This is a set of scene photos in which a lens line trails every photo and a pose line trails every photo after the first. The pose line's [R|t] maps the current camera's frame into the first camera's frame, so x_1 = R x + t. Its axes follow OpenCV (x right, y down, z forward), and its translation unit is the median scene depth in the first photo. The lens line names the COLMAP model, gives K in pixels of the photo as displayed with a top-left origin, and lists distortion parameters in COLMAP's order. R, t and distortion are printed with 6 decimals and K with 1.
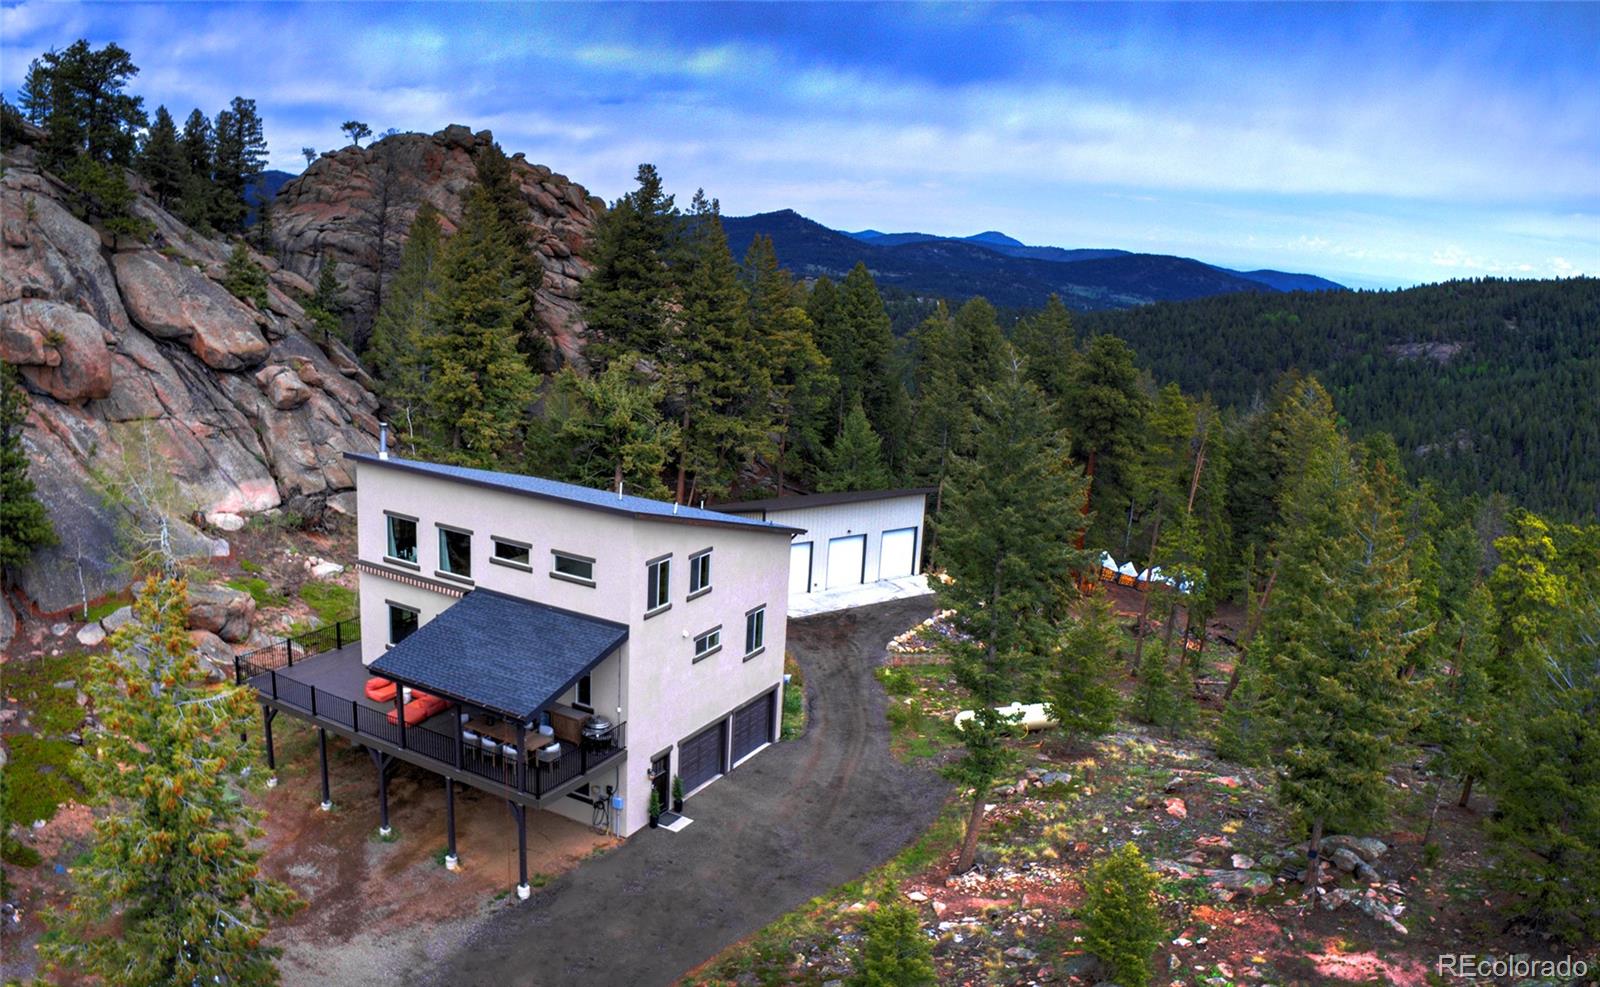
lens RADIAL K [[1119.9, 0, 767.6], [0, 1119.9, 452.8], [0, 0, 1]] dist [-0.232183, 0.074094]
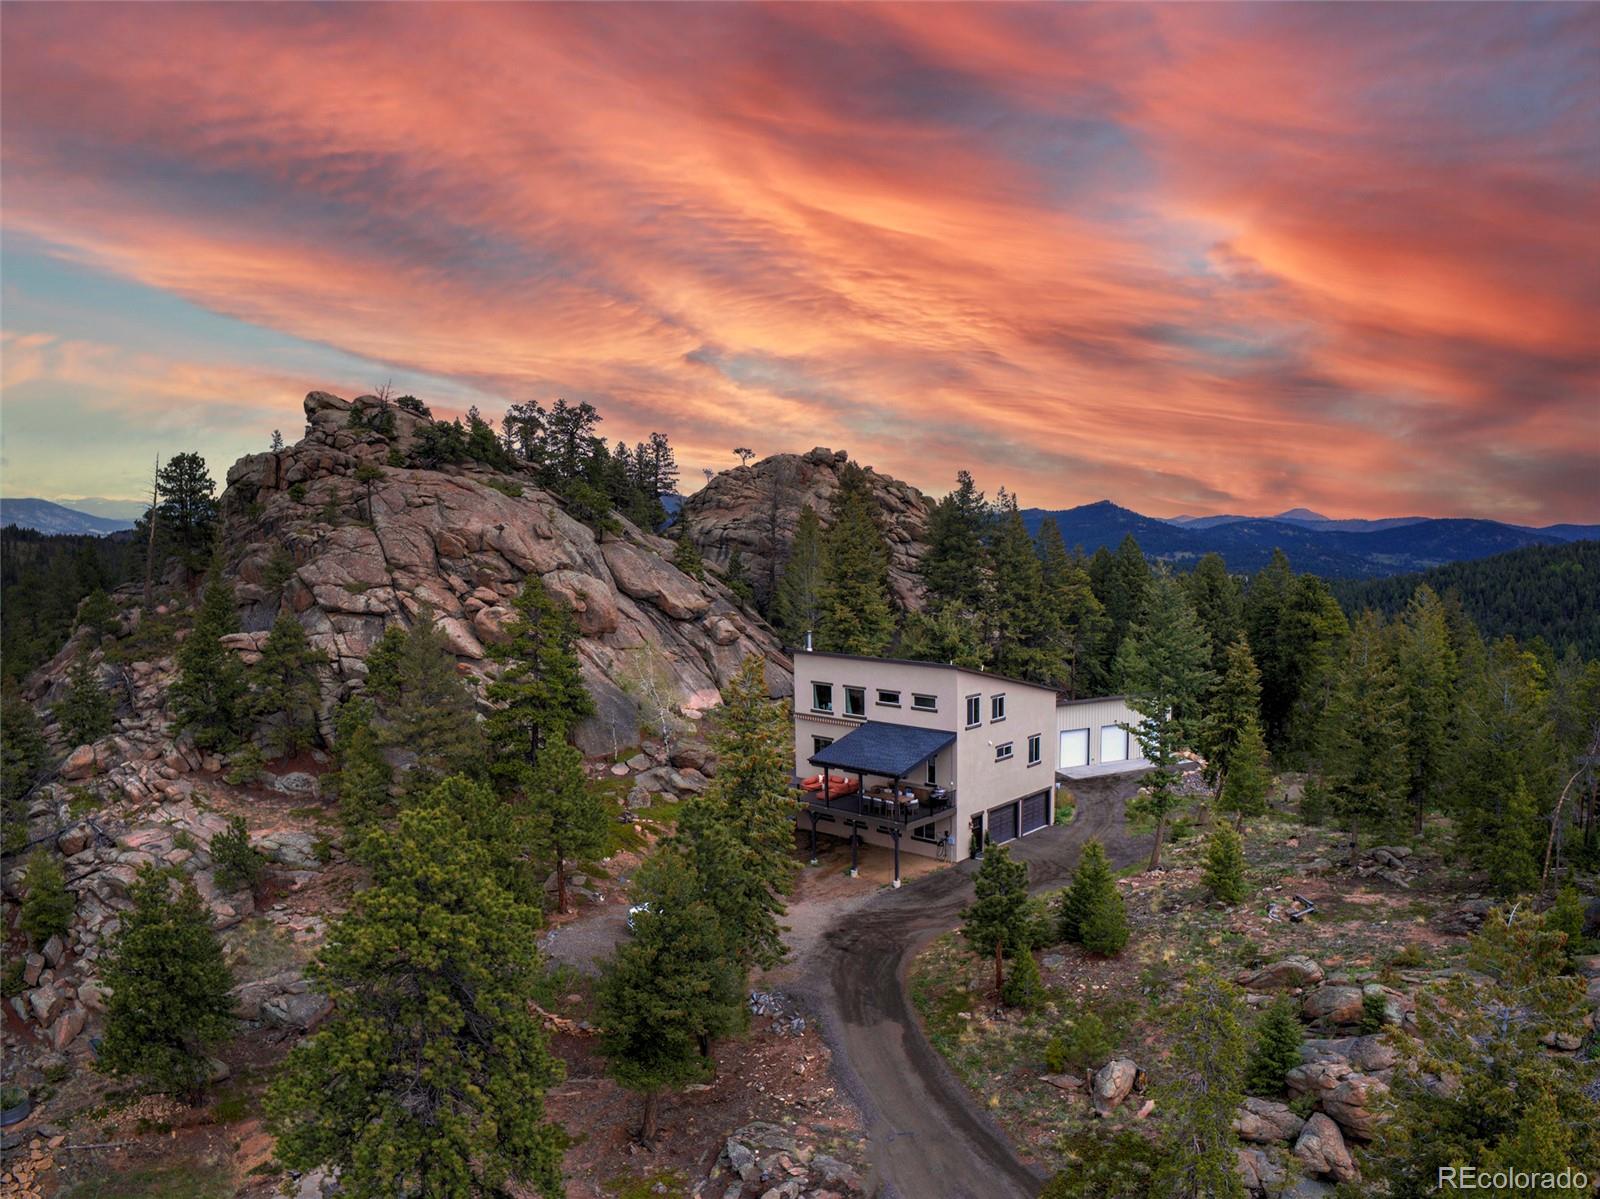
lens RADIAL K [[1445.2, 0, 800.0], [0, 1445.2, 599.5], [0, 0, 1]] dist [-0.359328, 0.001427]
pose [[0.969826, -0.053581, -0.237837, 0.136437], [0.015383, 0.987055, -0.159640, 0.225504], [0.243312, 0.151164, 0.958096, -0.932141]]
